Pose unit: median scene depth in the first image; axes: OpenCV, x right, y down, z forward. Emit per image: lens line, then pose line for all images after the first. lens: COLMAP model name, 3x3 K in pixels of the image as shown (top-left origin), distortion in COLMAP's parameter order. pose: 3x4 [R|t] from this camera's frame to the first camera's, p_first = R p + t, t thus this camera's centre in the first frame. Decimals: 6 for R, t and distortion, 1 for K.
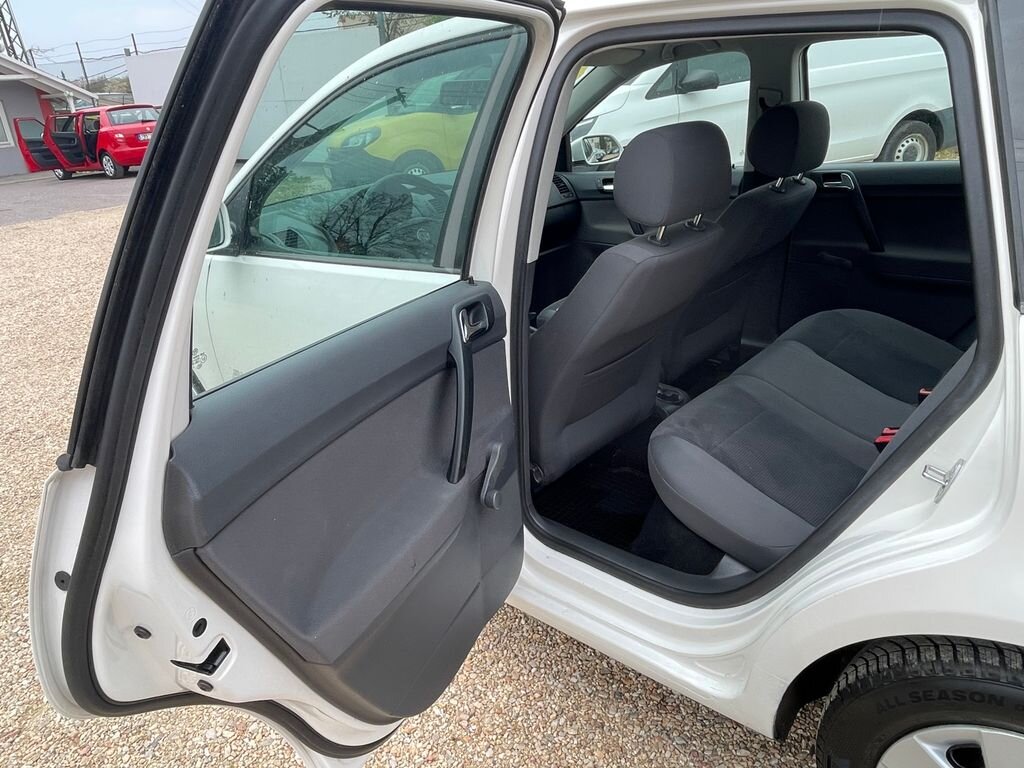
lens RADIAL K [[695.7, 0, 503.2], [0, 695.7, 388.0], [0, 0, 1]] dist [0.006585, -0.012211]
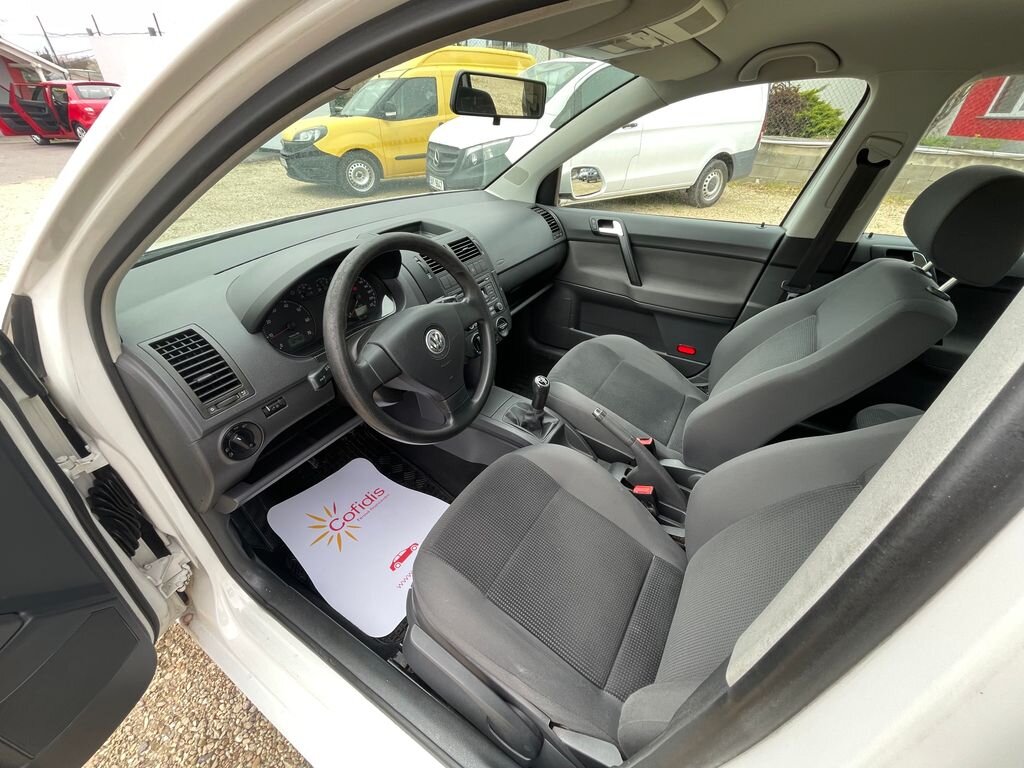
lens RADIAL K [[414.6, 0, 508.4], [0, 414.6, 384.4], [0, 0, 1]] dist [-0.008323, 0.002866]
pose [[0.976390, -0.028613, 0.214112, -0.037885], [-0.010472, 0.983753, 0.179223, -0.070726], [-0.215761, -0.177234, 0.960227, 0.177761]]
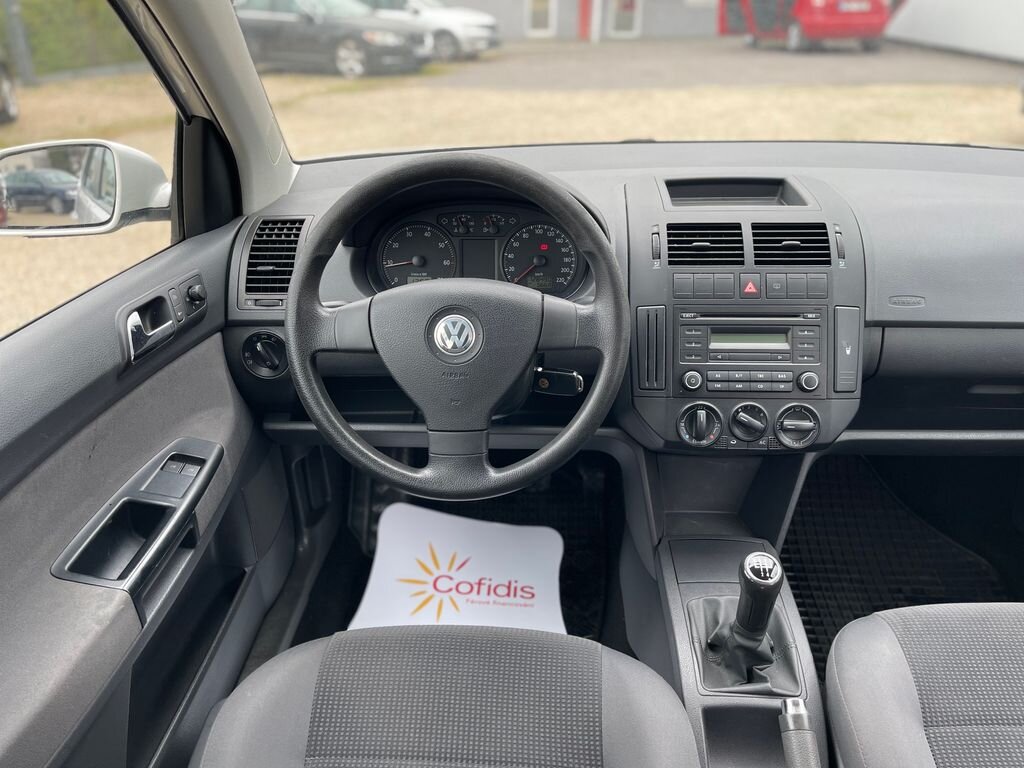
lens RADIAL K [[769.1, 0, 505.9], [0, 769.1, 380.0], [0, 0, 1]] dist [0.053618, -0.045306]
pose [[0.625259, 0.402946, -0.668346, 0.052979], [-0.334108, 0.912155, 0.237370, -0.086506], [0.705282, 0.074882, 0.704961, 0.208456]]
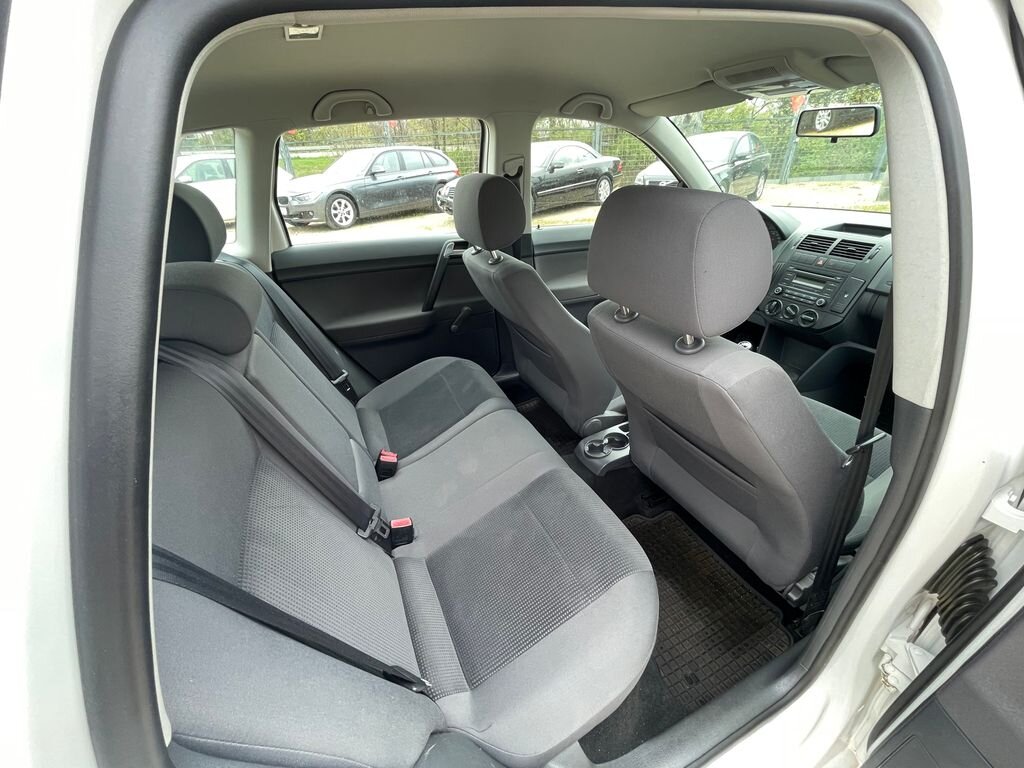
lens RADIAL K [[414.6, 0, 509.1], [0, 414.6, 383.3], [0, 0, 1]] dist [-0.008323, 0.002866]
pose [[-0.404670, 0.524946, -0.748782, 0.207416], [-0.294903, 0.700161, 0.650236, -0.125081], [0.865606, 0.483949, -0.128526, 0.264418]]
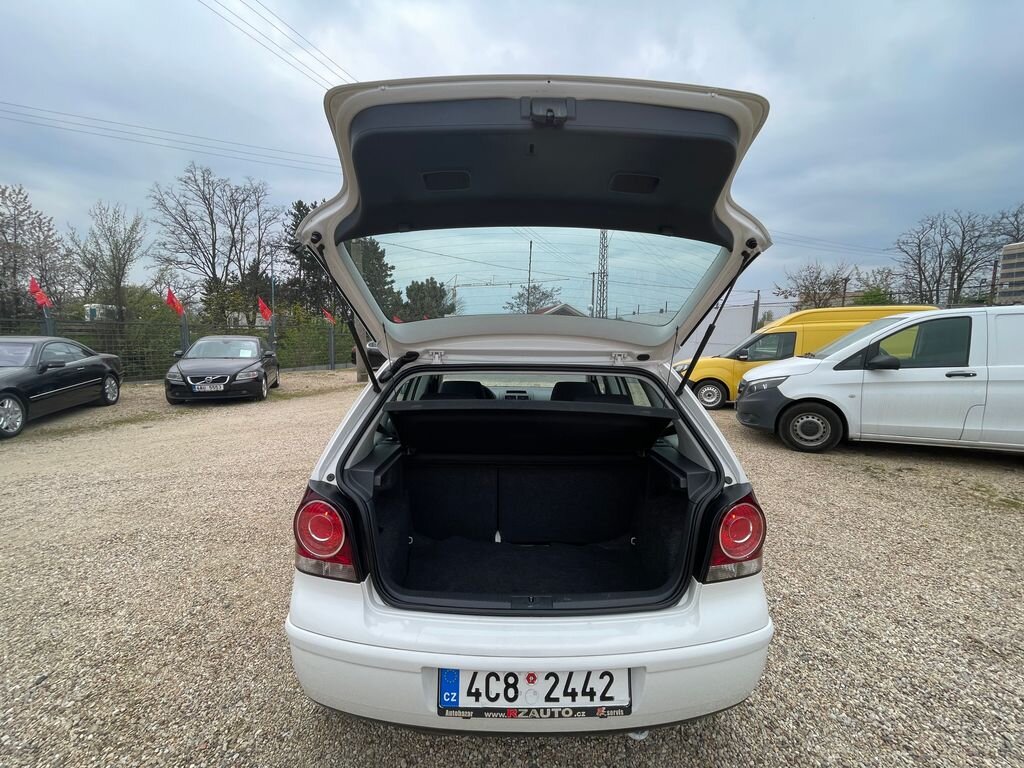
lens RADIAL K [[414.6, 0, 510.3], [0, 414.6, 385.4], [0, 0, 1]] dist [-0.008323, 0.002866]
pose [[0.672972, 0.165891, -0.720825, 0.325484], [-0.348471, 0.930707, -0.111144, -0.047368], [0.652439, 0.325983, 0.684148, -0.011258]]
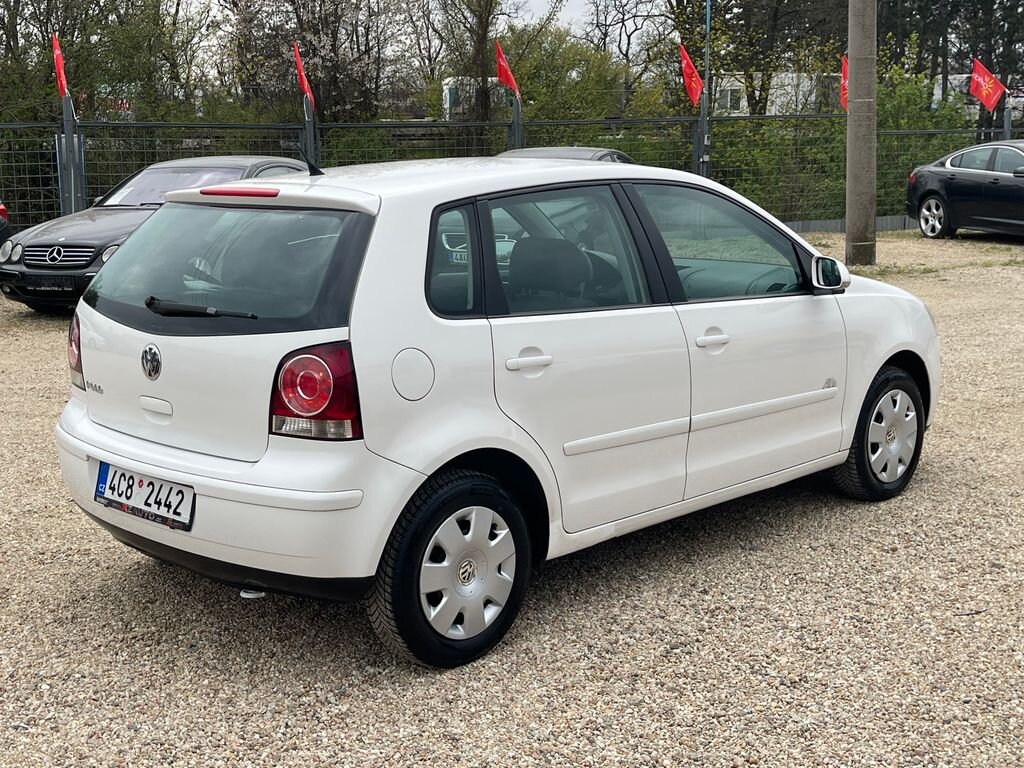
lens RADIAL K [[1362.3, 0, 505.5], [0, 1362.3, 375.3], [0, 0, 1]] dist [0.070046, 0.000000]
pose [[-0.049025, 0.244308, -0.968458, 0.780992], [-0.377214, 0.893285, 0.244440, -0.204990], [0.924828, 0.377300, 0.048363, 0.238577]]
